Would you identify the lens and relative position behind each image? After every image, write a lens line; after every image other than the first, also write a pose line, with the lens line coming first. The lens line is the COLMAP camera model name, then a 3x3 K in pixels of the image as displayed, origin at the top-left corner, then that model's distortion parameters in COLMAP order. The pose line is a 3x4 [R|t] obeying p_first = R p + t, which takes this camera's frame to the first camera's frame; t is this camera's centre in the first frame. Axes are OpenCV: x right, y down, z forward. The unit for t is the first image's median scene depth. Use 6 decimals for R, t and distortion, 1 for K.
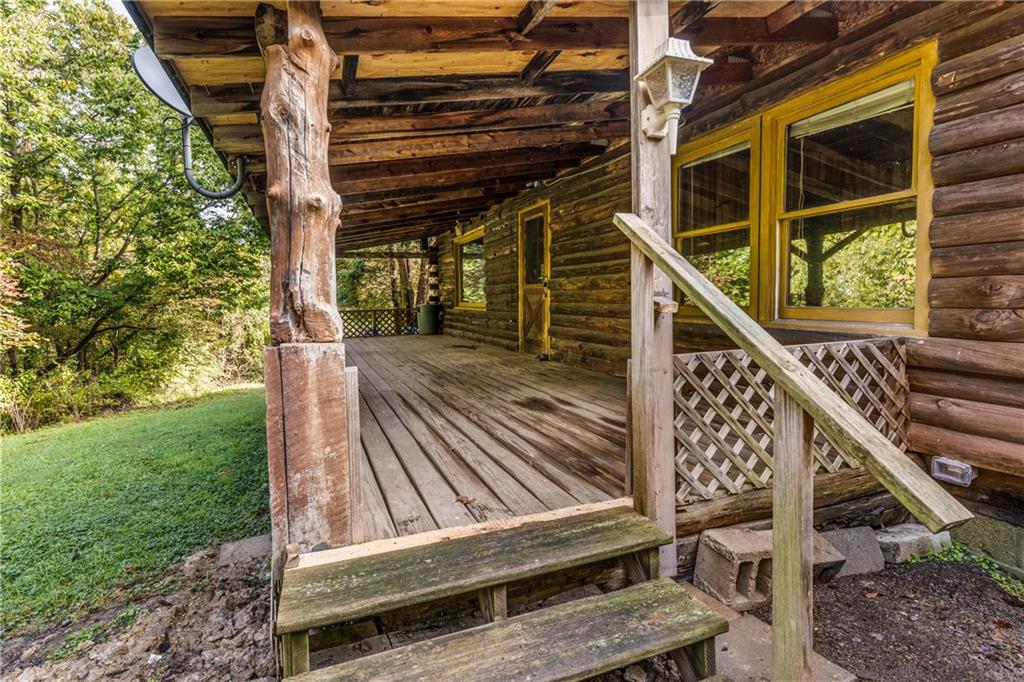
lens RADIAL K [[515.7, 0, 512.0], [0, 515.7, 341.0], [0, 0, 1]] dist [0.001307, 0.000208]
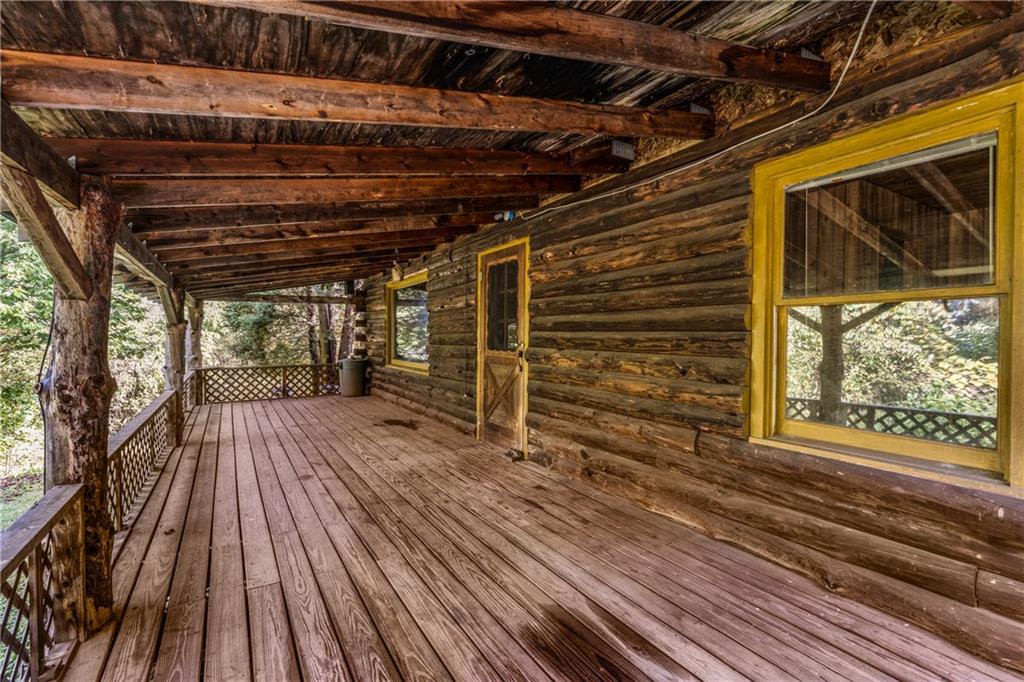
lens RADIAL K [[486.8, 0, 506.6], [0, 486.8, 356.8], [0, 0, 1]] dist [0.000560, -0.000069]
pose [[0.989652, 0.012586, 0.142932, -0.046565], [-0.006628, 0.999092, -0.042080, -0.068345], [-0.143332, 0.040697, 0.988838, 0.292772]]
